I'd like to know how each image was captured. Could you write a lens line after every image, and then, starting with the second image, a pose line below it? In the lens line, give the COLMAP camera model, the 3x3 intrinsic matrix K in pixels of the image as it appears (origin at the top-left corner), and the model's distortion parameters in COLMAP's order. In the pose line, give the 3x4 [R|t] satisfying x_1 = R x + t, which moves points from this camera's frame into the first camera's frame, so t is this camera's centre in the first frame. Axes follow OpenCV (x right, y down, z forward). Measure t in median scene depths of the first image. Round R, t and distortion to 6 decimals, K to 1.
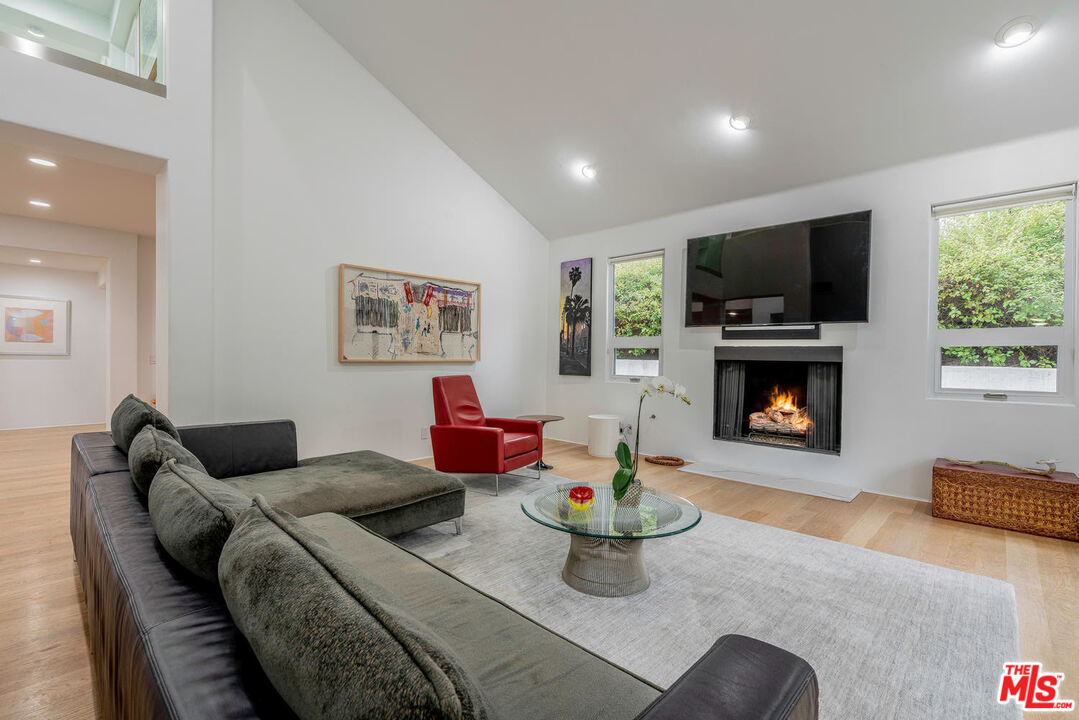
lens RADIAL K [[480.1, 0, 539.5], [0, 480.1, 360.0], [0, 0, 1]] dist [-0.004022, -0.000035]
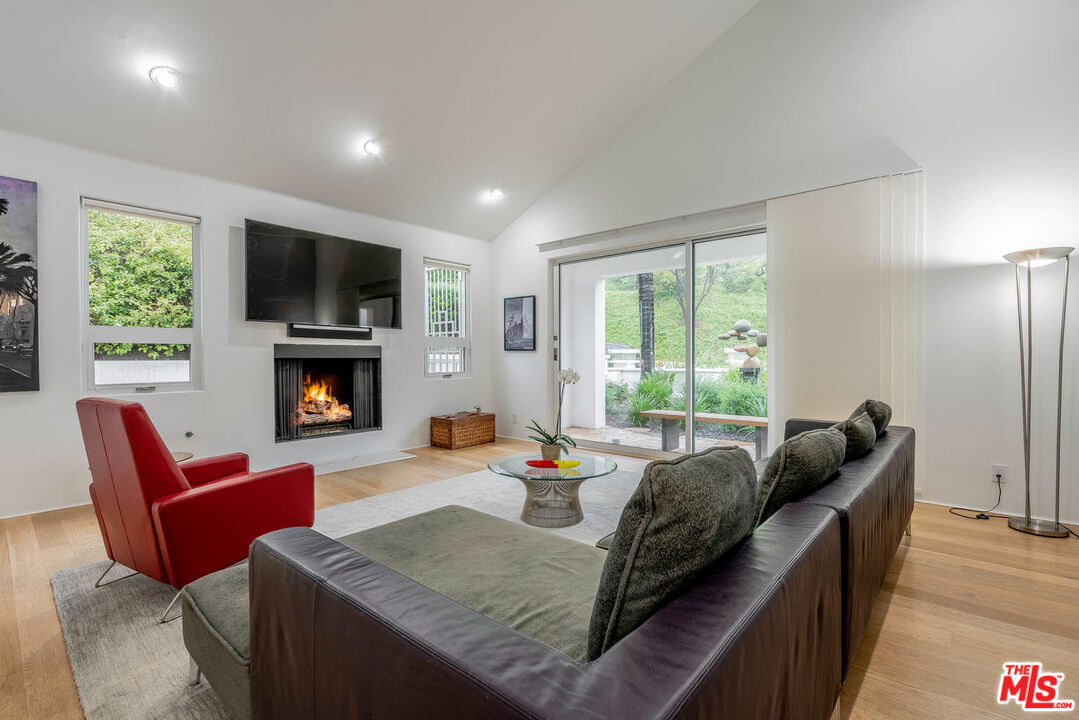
lens RADIAL K [[480.1, 0, 539.5], [0, 480.1, 360.0], [0, 0, 1]] dist [-0.004022, -0.000035]
pose [[-0.042533, -0.021121, 0.998872, -0.597938], [0.010631, 0.999710, 0.021591, -0.011702], [-0.999039, 0.011537, -0.042296, 0.536550]]
